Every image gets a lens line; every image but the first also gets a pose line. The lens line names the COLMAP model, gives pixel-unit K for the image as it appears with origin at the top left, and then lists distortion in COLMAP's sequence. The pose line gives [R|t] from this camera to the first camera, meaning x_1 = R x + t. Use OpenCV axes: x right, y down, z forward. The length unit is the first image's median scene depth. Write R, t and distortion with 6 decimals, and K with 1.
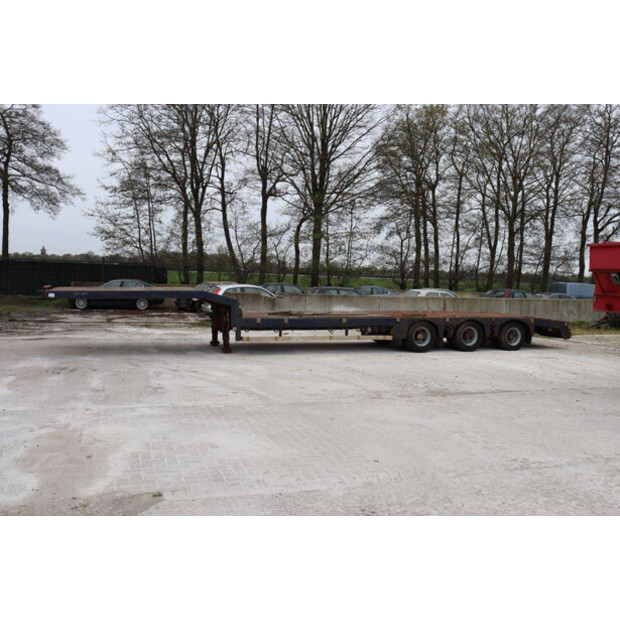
lens RADIAL K [[575.9, 0, 304.7], [0, 575.9, 312.2], [0, 0, 1]] dist [-0.065956, 0.000000]
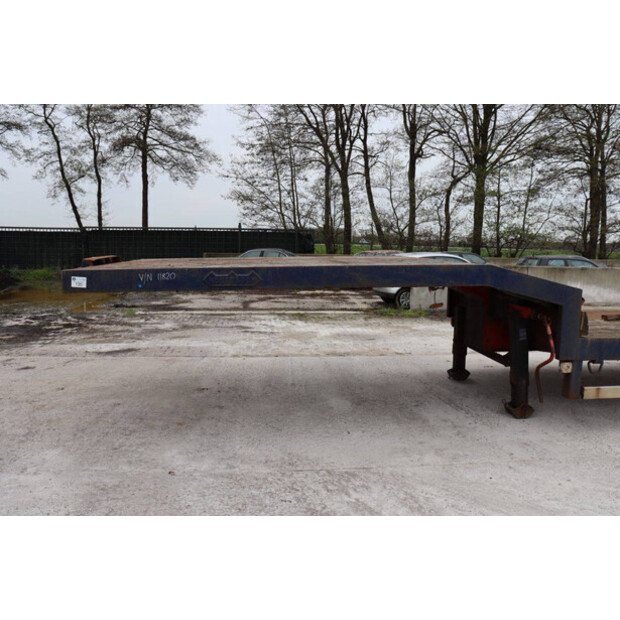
lens RADIAL K [[503.6, 0, 314.9], [0, 503.6, 306.3], [0, 0, 1]] dist [-0.151875, 0.127797]
pose [[0.980130, 0.007774, -0.198203, -0.076331], [0.002758, 0.998601, 0.052806, -0.009758], [0.198336, -0.052304, 0.978737, 0.231355]]
